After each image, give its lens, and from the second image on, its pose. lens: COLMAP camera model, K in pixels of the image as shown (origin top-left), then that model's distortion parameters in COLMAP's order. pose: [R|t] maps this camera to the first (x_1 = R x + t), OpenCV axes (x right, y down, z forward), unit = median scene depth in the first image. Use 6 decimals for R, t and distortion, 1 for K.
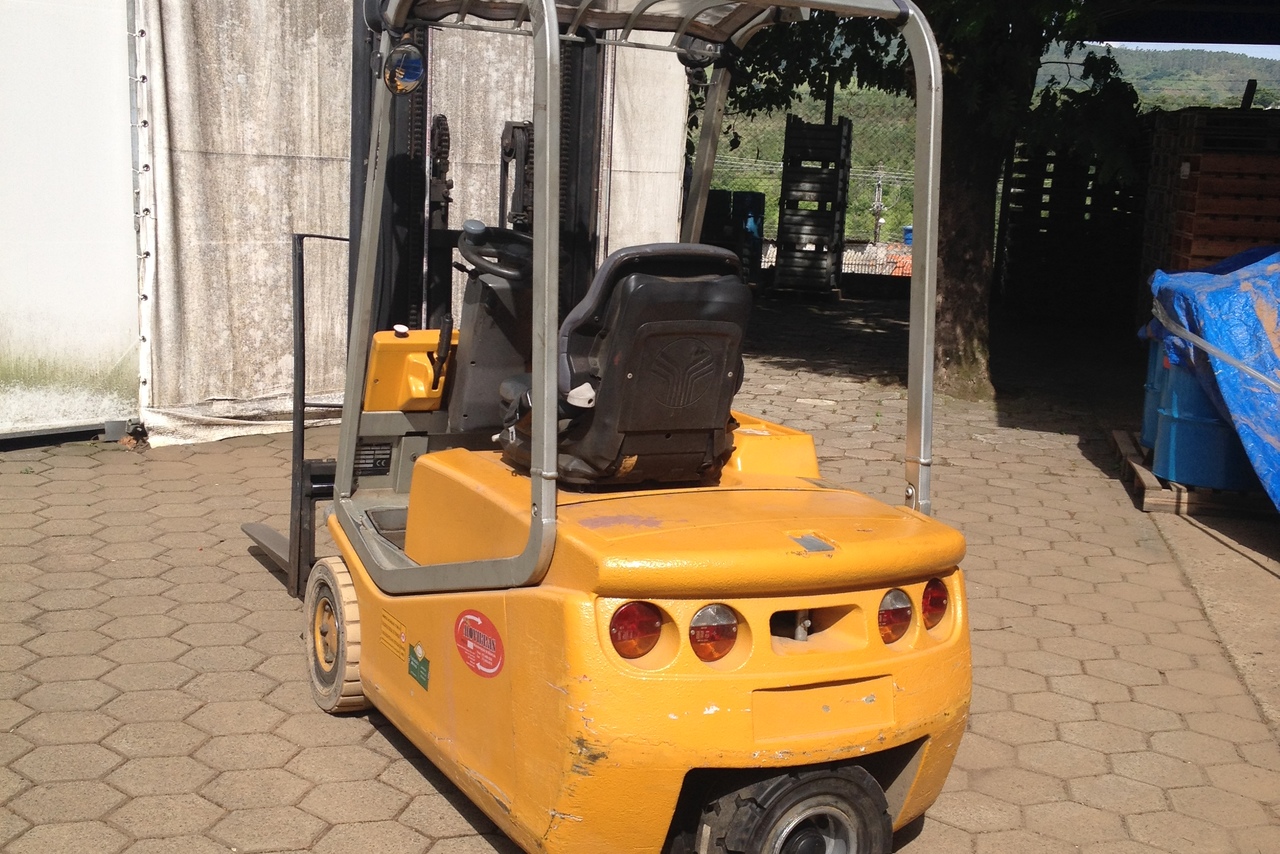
lens RADIAL K [[1589.0, 0, 639.2], [0, 1589.0, 433.1], [0, 0, 1]] dist [0.151353, -0.369942]
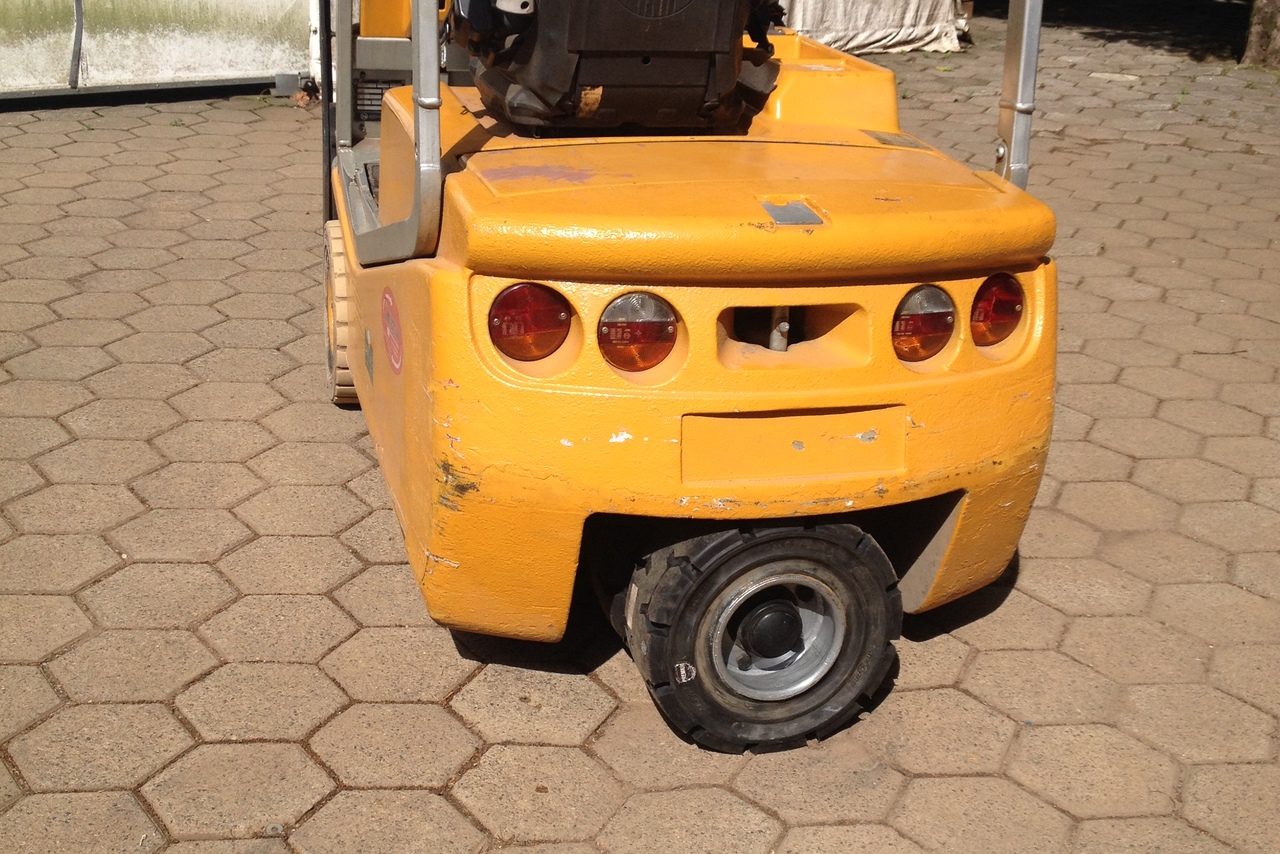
lens RADIAL K [[1589.0, 0, 639.2], [0, 1589.0, 433.1], [0, 0, 1]] dist [0.151353, -0.369942]
pose [[0.973644, 0.069457, -0.217241, 0.191413], [-0.027645, 0.981418, 0.189881, 0.031102], [0.226393, -0.178870, 0.957471, 0.282531]]
